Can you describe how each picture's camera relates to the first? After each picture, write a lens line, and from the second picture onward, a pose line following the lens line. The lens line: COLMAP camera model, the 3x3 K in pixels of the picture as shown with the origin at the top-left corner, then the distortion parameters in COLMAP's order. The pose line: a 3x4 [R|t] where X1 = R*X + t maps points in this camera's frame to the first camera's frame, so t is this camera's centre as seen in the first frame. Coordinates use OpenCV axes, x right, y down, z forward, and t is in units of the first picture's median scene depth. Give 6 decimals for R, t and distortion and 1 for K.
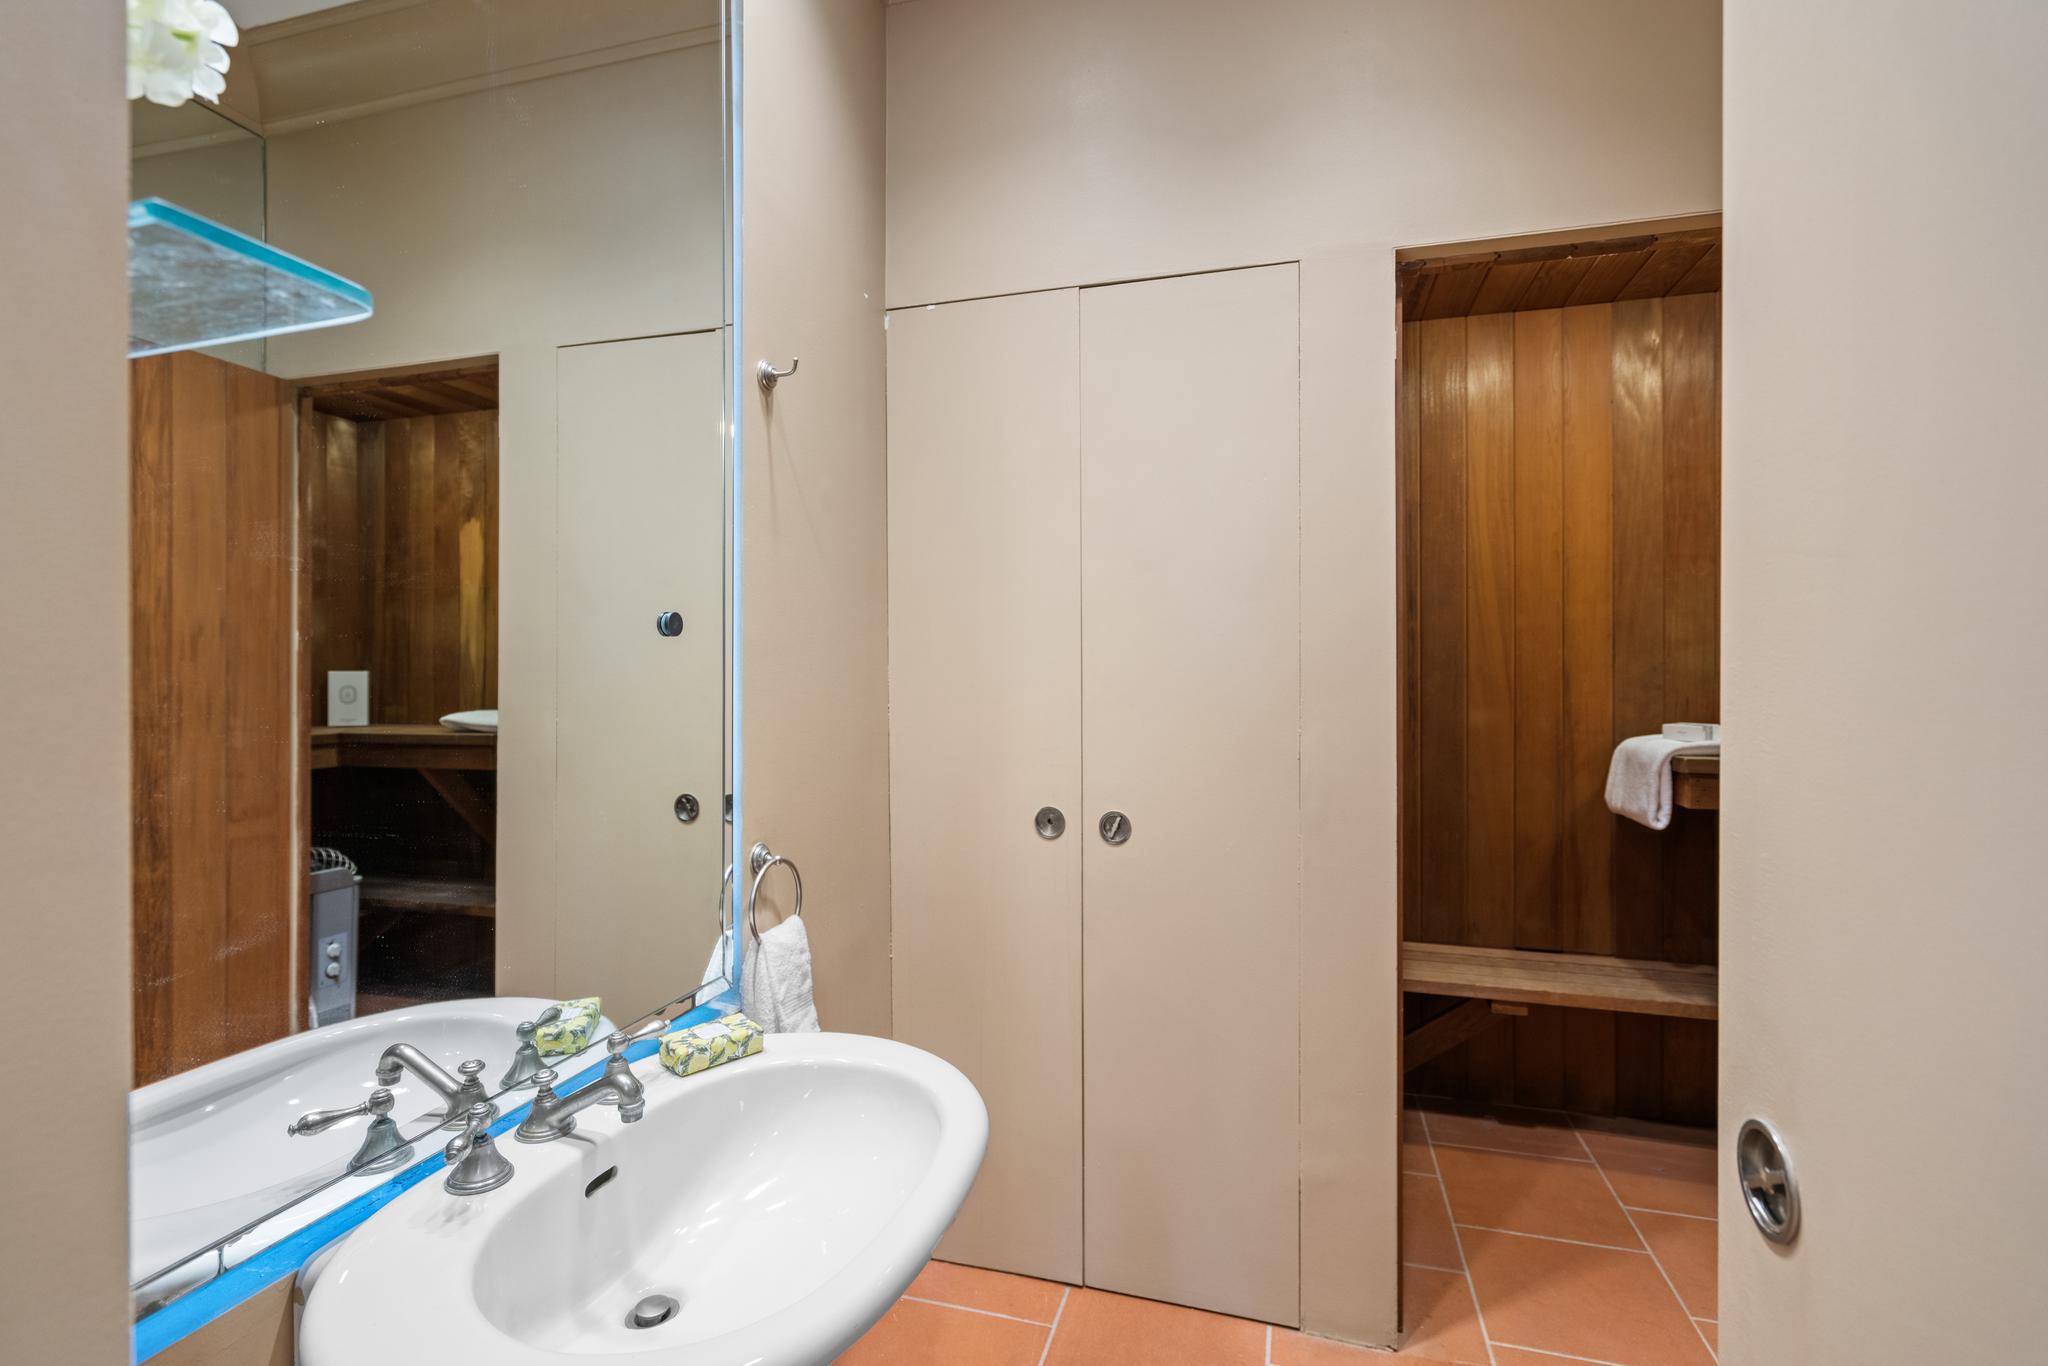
lens RADIAL K [[953.9, 0, 1014.6], [0, 953.9, 677.0], [0, 0, 1]] dist [-0.015128, 0.003596]
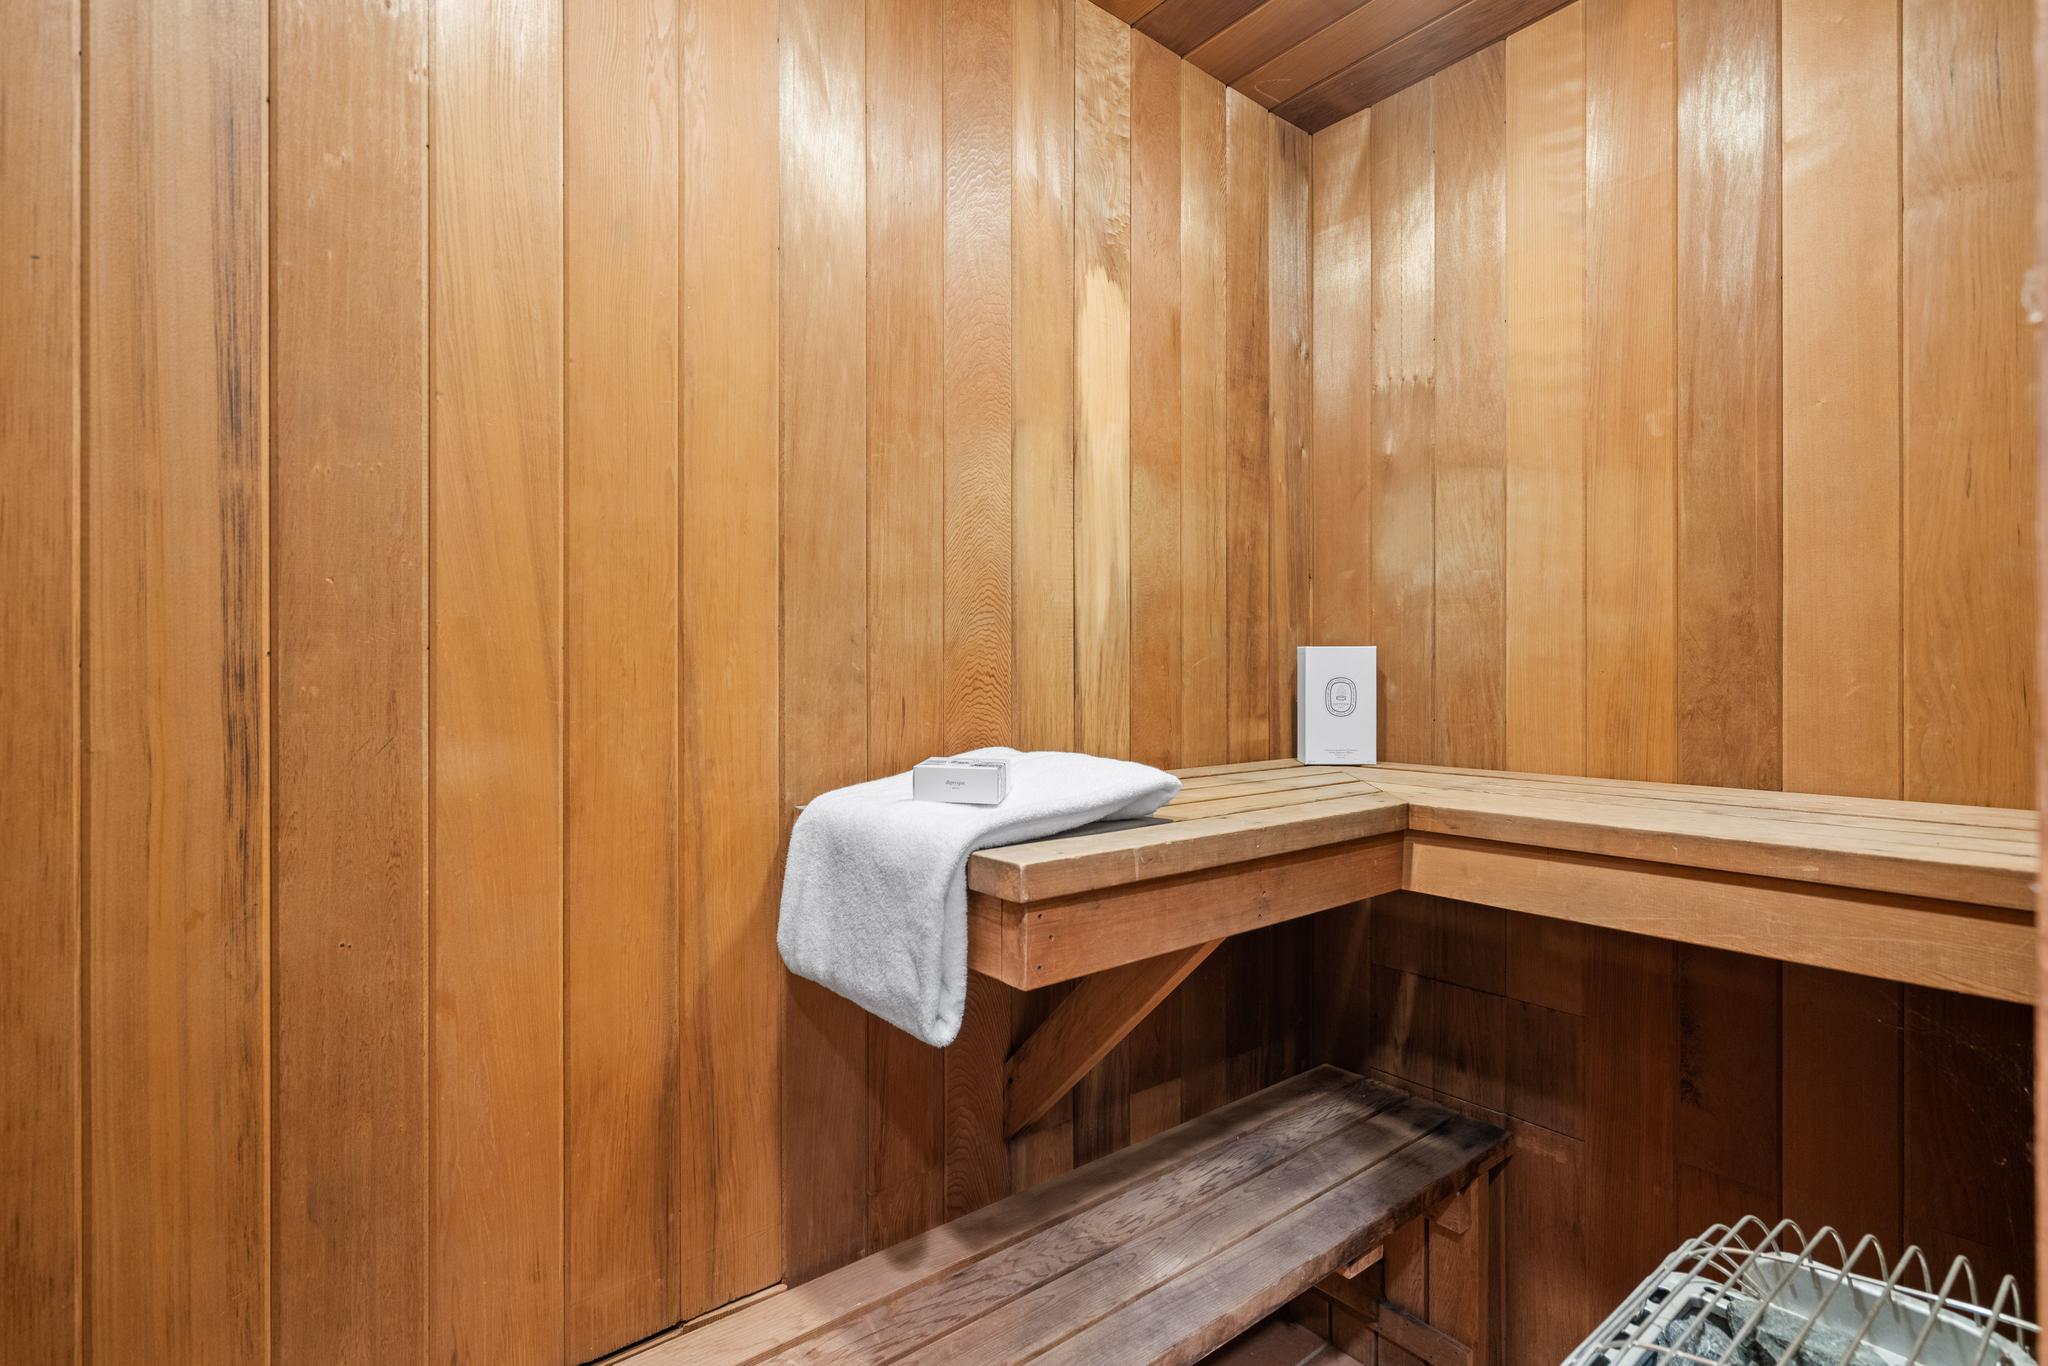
lens RADIAL K [[953.9, 0, 1013.0], [0, 953.9, 672.9], [0, 0, 1]] dist [-0.015128, 0.003596]
pose [[0.577717, -0.000237, 0.816237, 0.327393], [-0.001773, 0.999997, 0.001544, 0.007030], [-0.816235, -0.002339, 0.577715, 0.649156]]
